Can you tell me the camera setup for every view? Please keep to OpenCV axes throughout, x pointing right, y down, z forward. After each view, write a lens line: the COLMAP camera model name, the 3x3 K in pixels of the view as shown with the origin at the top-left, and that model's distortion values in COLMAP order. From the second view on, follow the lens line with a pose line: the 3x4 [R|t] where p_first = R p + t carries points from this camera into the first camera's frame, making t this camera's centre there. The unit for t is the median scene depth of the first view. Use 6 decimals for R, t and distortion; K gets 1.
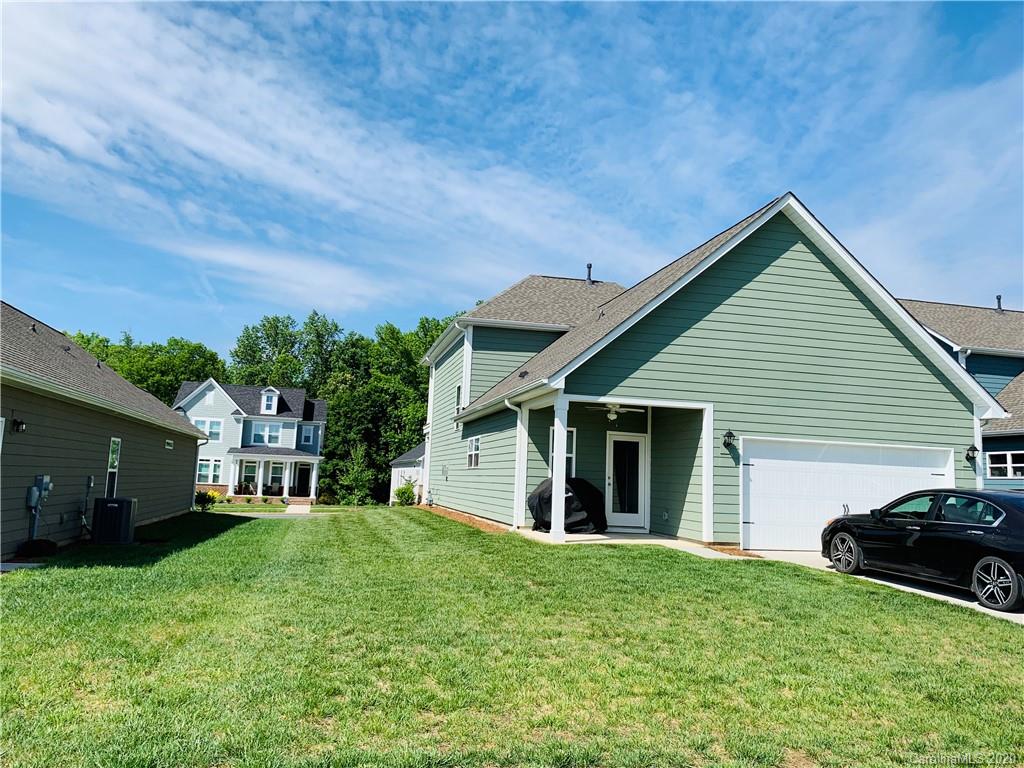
lens RADIAL K [[757.0, 0, 512.0], [0, 757.0, 384.0], [0, 0, 1]] dist [0.077425, -0.137301]
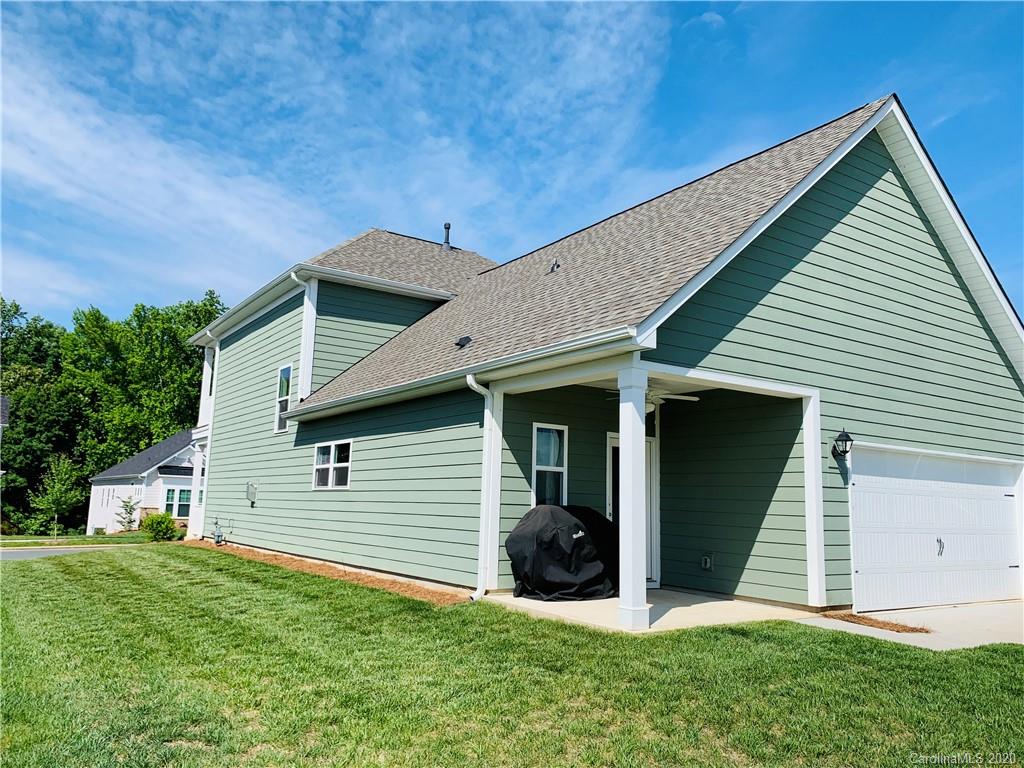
lens RADIAL K [[757.0, 0, 512.0], [0, 757.0, 384.0], [0, 0, 1]] dist [0.077425, -0.137301]
pose [[0.933508, 0.040612, 0.356249, -0.141719], [-0.034188, 0.999120, -0.024313, 0.030721], [-0.356923, 0.010517, 0.934075, 0.326700]]
